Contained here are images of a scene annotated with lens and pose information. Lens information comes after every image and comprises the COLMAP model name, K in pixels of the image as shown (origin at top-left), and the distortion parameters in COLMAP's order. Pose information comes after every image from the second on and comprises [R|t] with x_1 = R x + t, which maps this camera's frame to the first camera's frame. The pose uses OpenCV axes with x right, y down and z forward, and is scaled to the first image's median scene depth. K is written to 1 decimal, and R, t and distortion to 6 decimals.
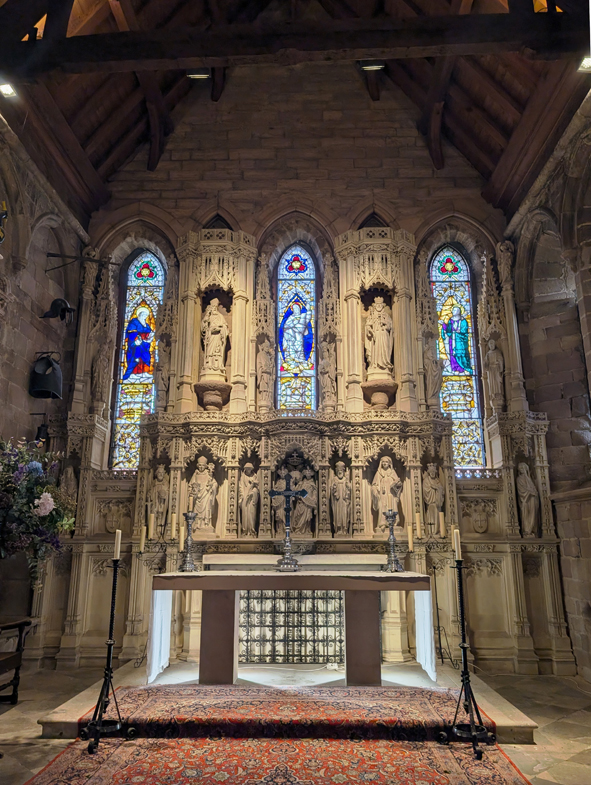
lens RADIAL K [[565.9, 0, 299.7], [0, 565.9, 396.5], [0, 0, 1]] dist [0.020068, -0.003282]
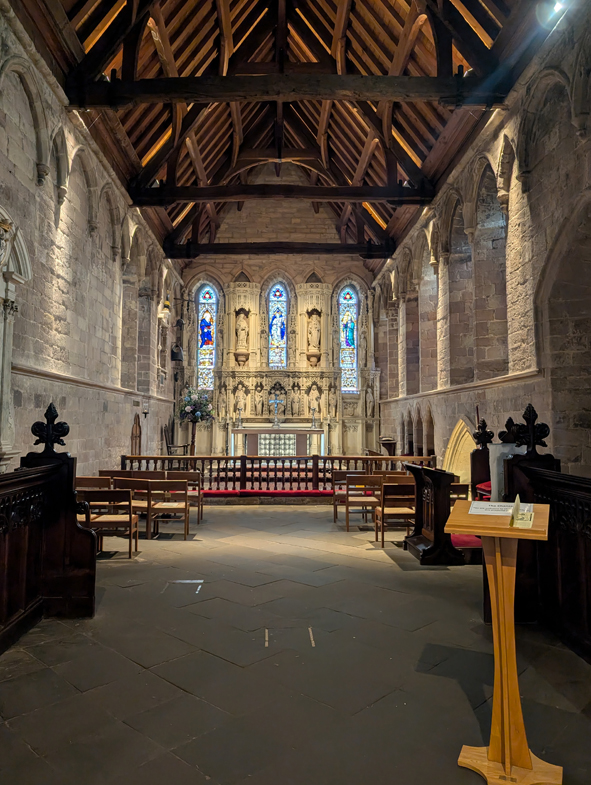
lens RADIAL K [[565.9, 0, 291.6], [0, 565.9, 387.8], [0, 0, 1]] dist [0.020068, -0.003282]
pose [[0.998381, 0.009216, 0.056131, -0.077060], [-0.019870, 0.981127, 0.192343, -0.321218], [-0.053299, -0.193147, 0.979721, -1.275594]]
